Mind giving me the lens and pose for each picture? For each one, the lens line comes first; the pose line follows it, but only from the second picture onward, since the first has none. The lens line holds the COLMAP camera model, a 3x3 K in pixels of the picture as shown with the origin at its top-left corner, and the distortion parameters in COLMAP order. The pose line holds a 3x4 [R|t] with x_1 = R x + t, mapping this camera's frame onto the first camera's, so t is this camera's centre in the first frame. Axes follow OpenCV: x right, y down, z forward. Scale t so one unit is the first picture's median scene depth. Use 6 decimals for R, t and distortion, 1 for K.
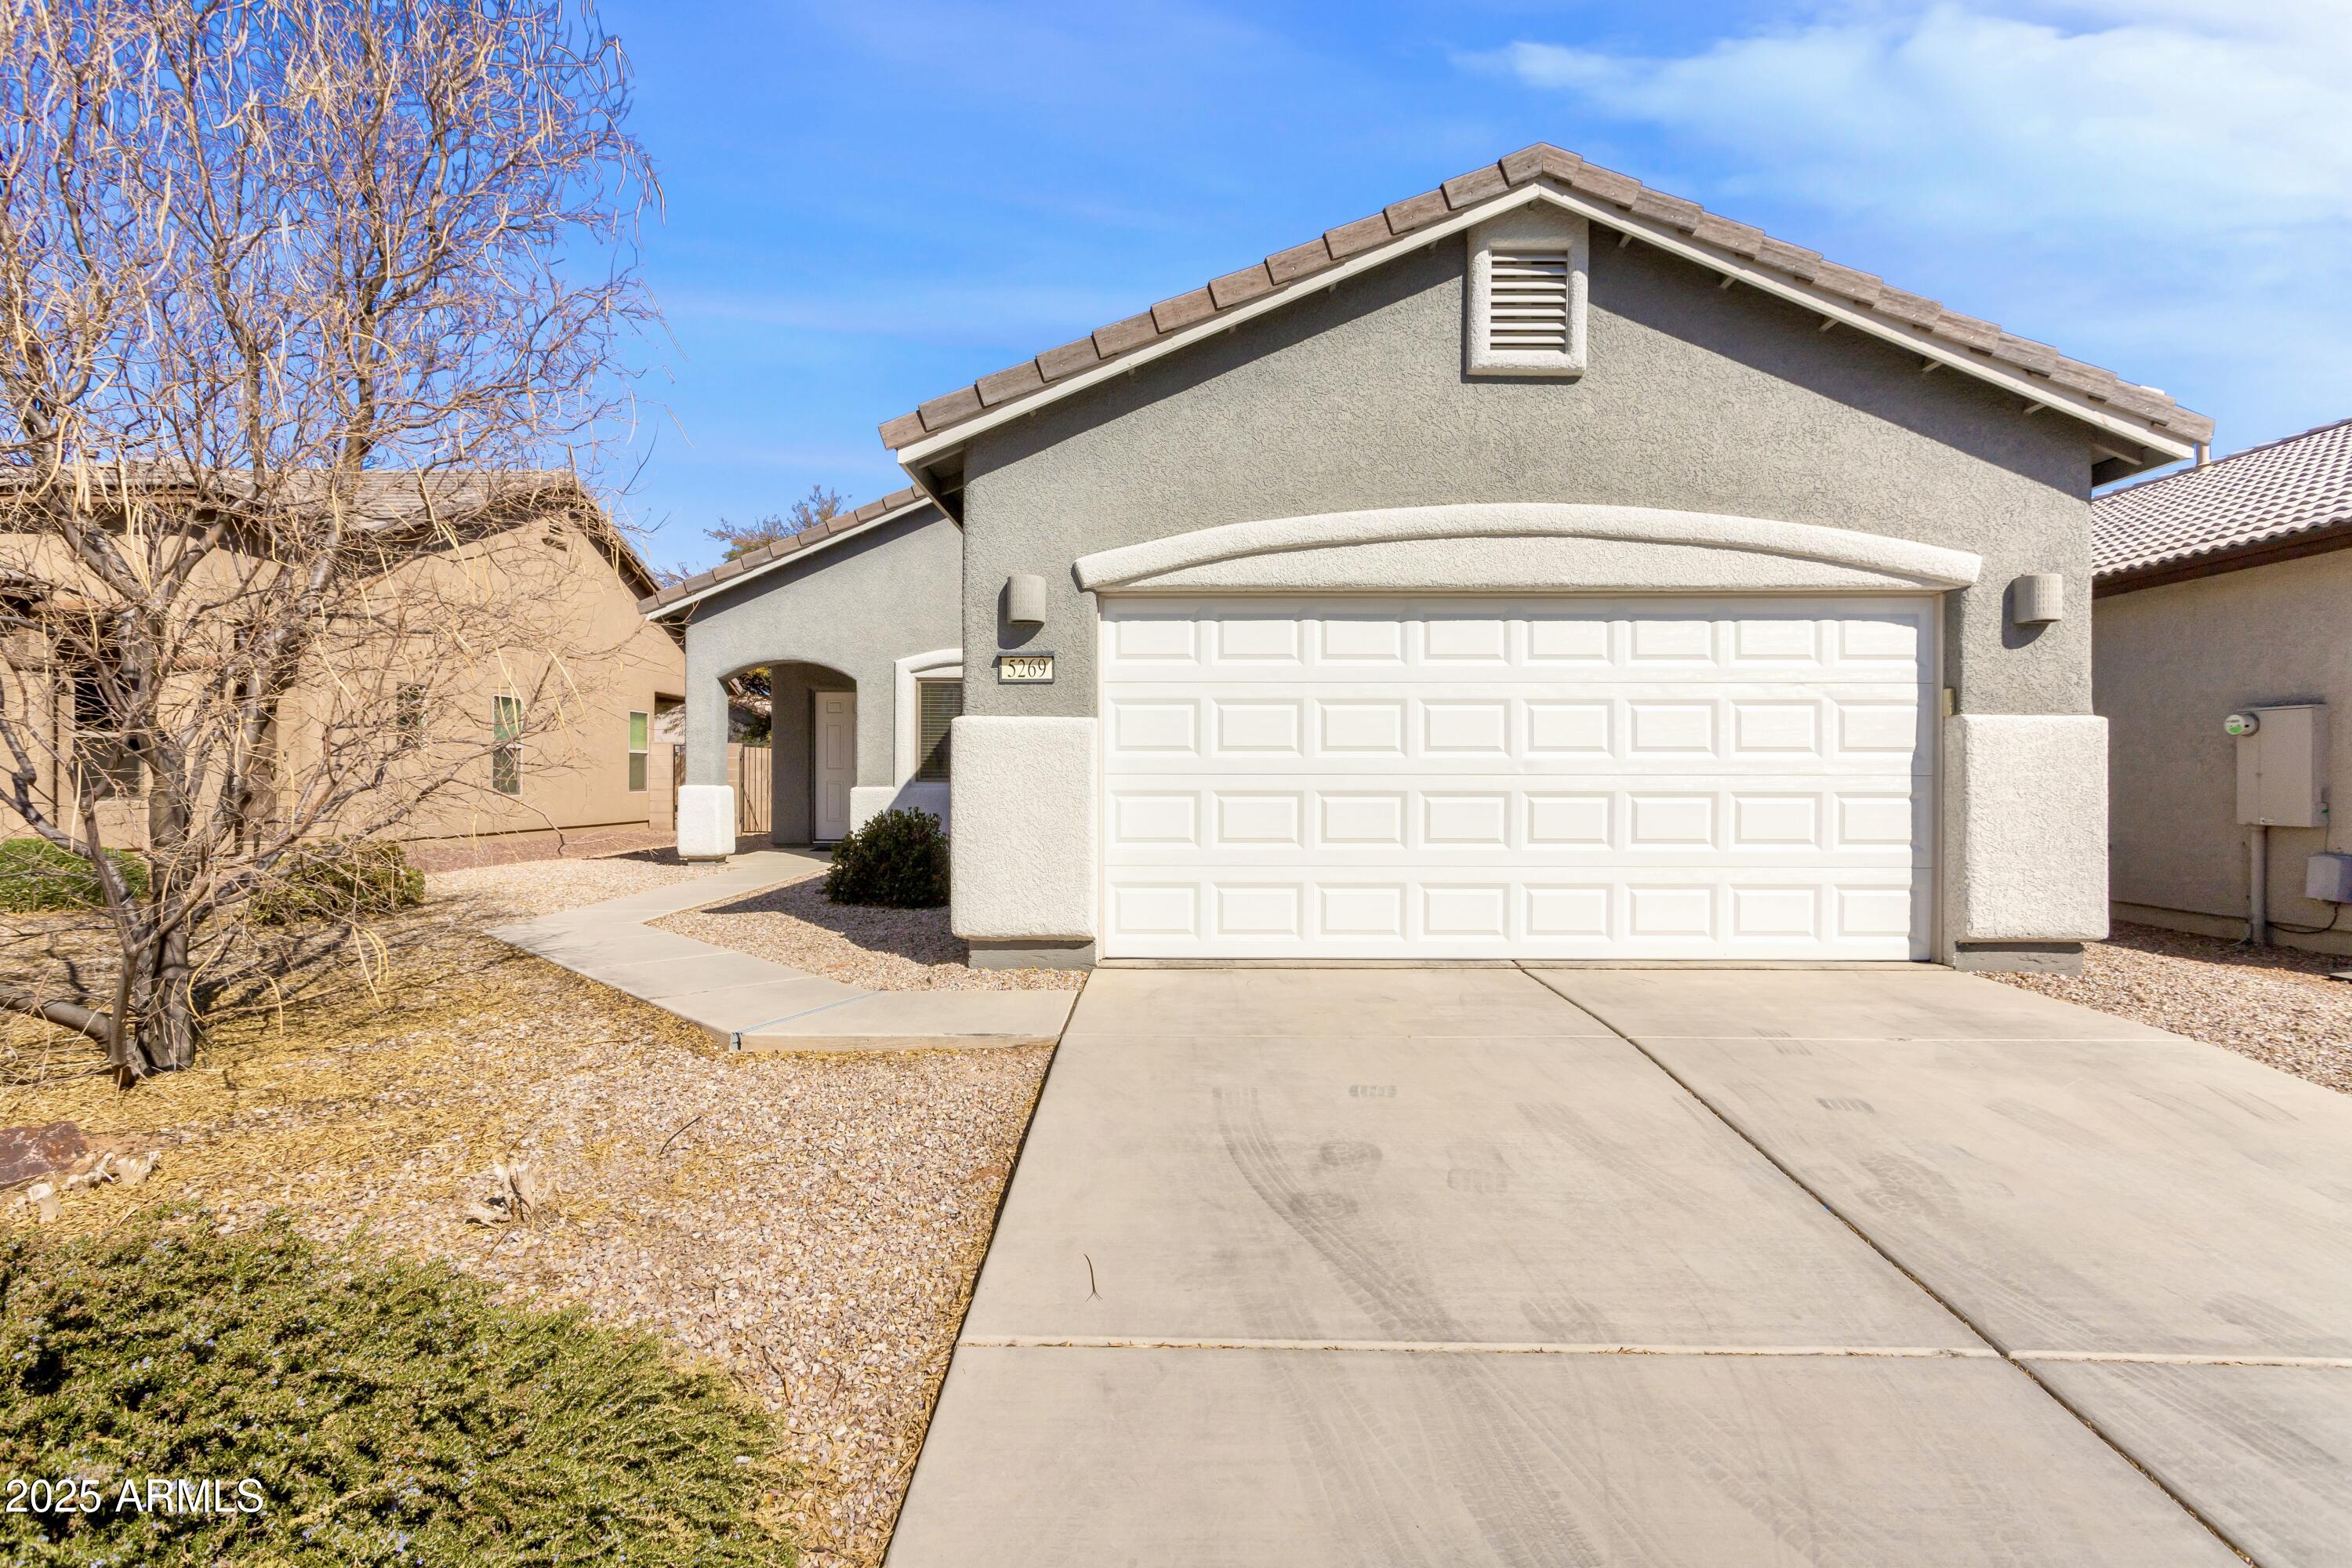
lens RADIAL K [[1135.0, 0, 1167.2], [0, 1135.0, 785.5], [0, 0, 1]] dist [0.010797, -0.001103]
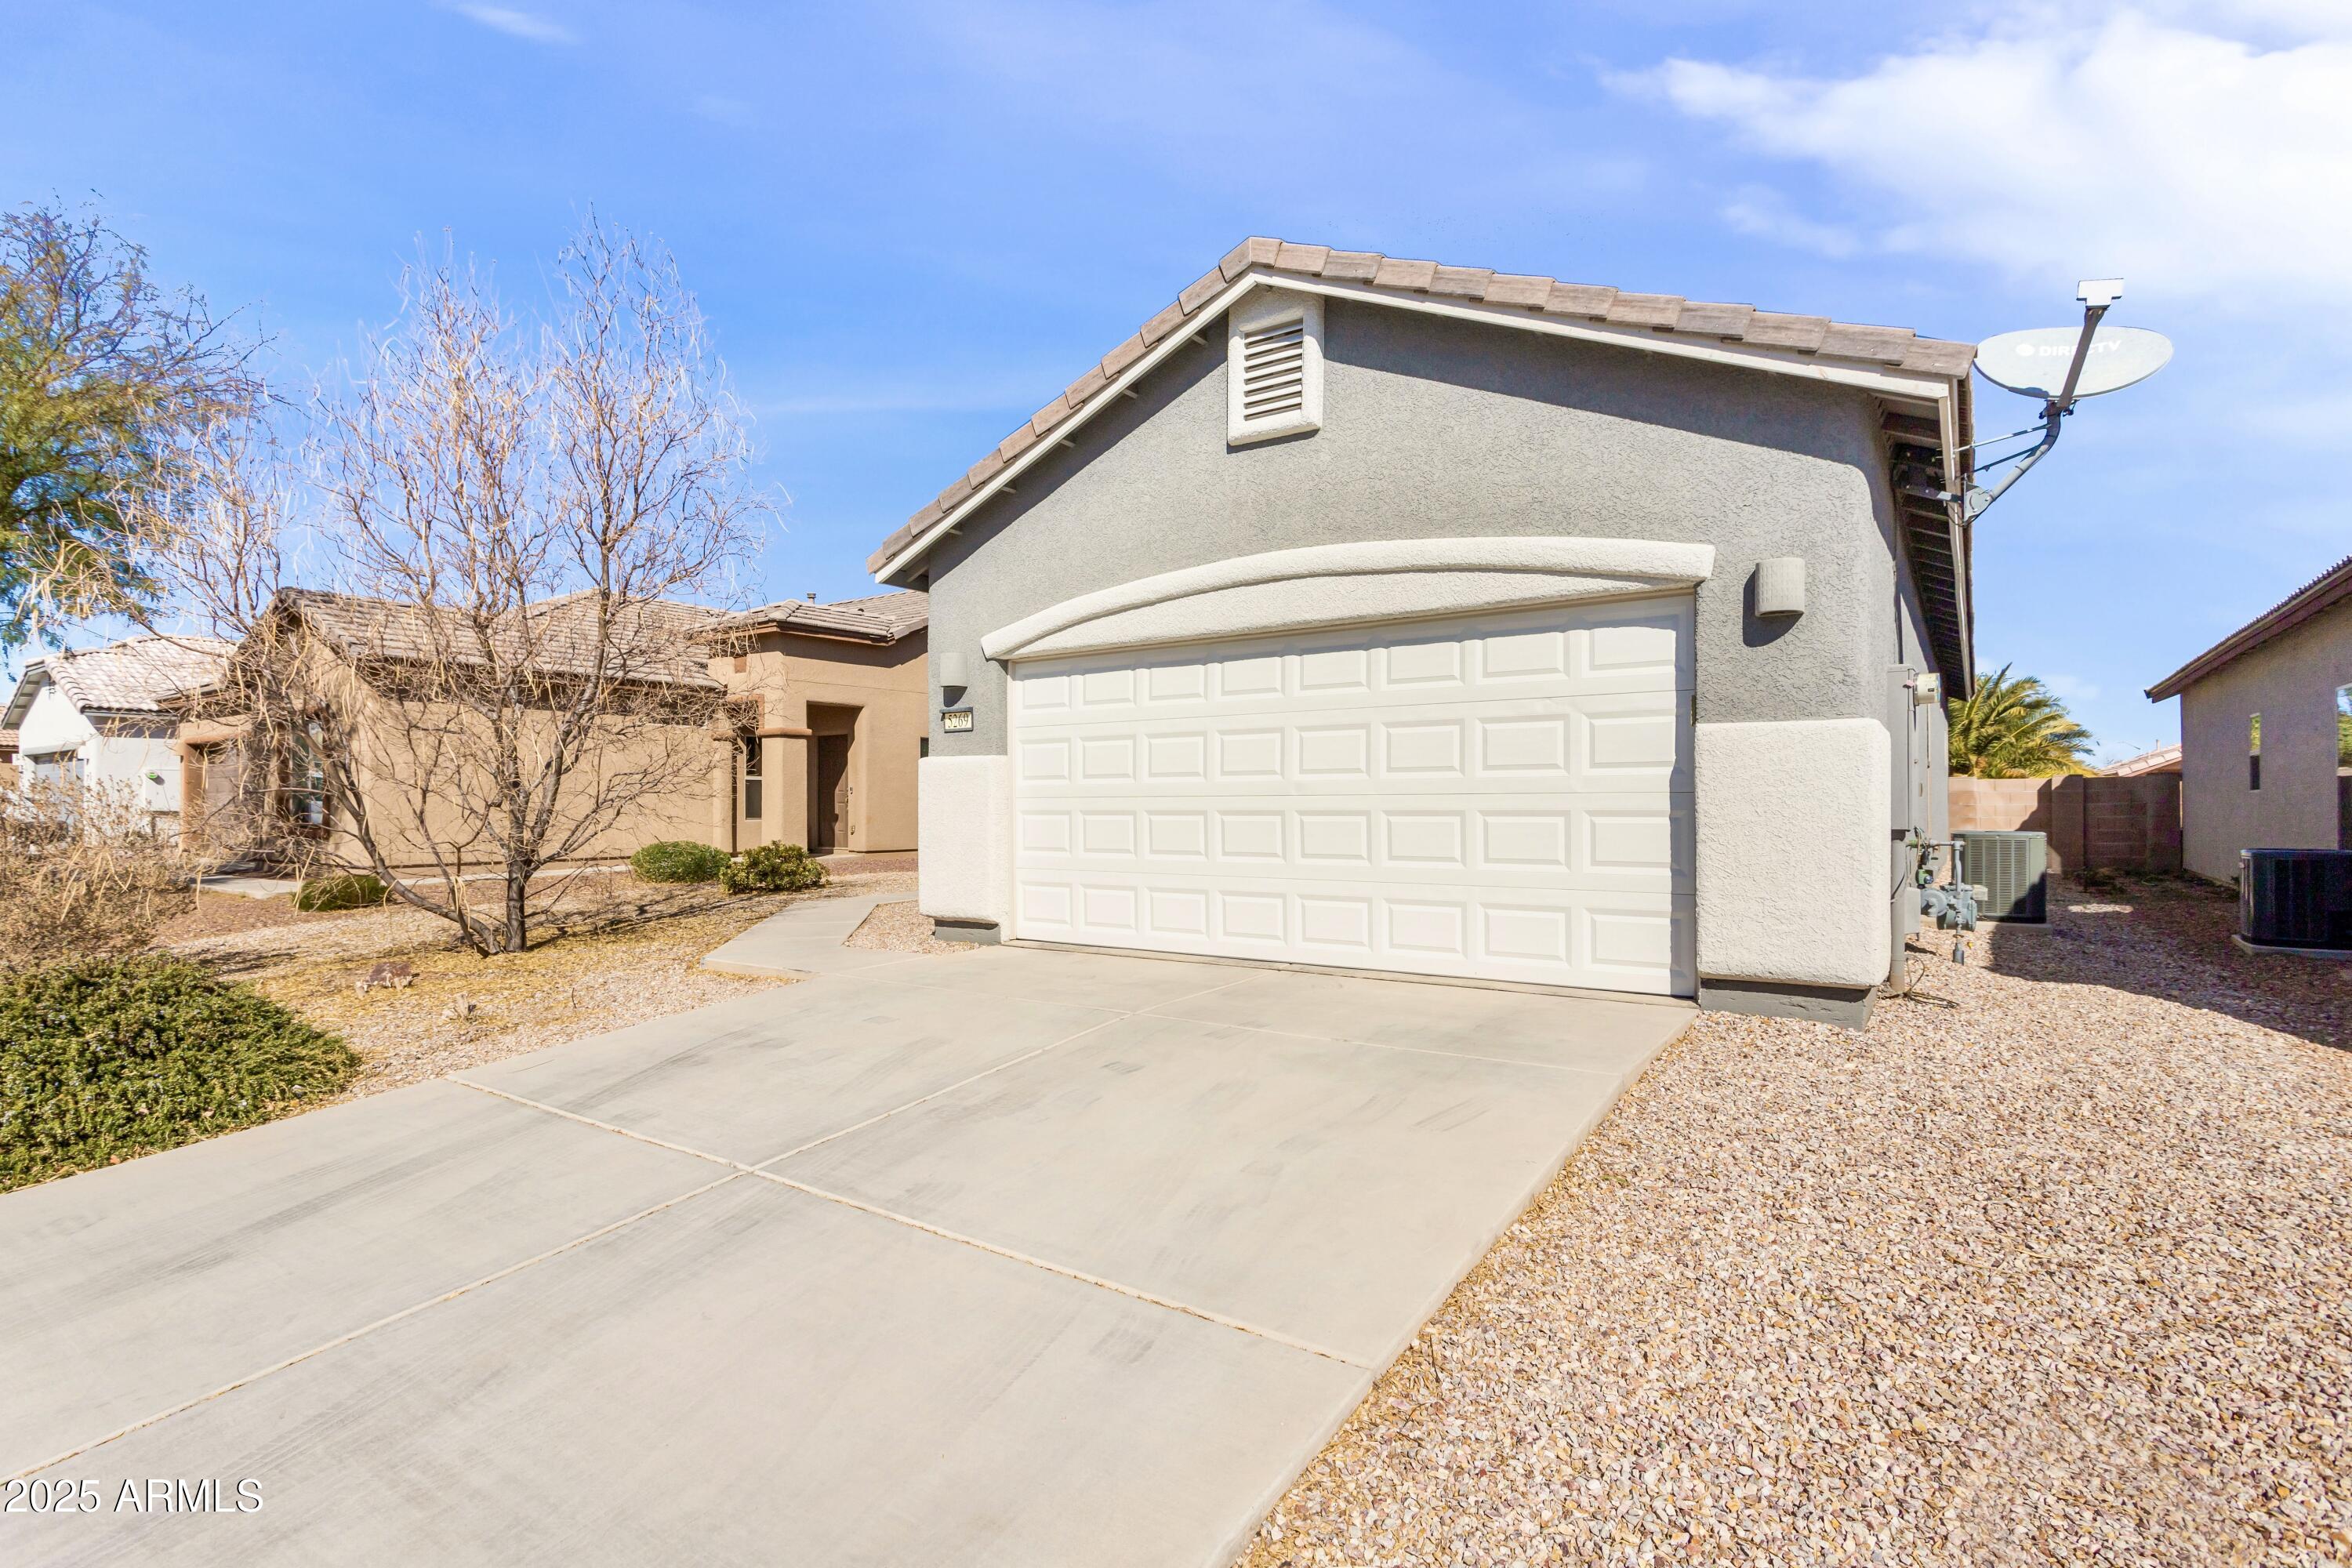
lens RADIAL K [[1135.0, 0, 1135.1], [0, 1135.0, 797.8], [0, 0, 1]] dist [0.010797, -0.001103]
pose [[0.817696, -0.008427, -0.575588, 0.842289], [0.004504, 0.999956, -0.008242, 0.001225], [0.575632, 0.004147, 0.817698, 0.011836]]
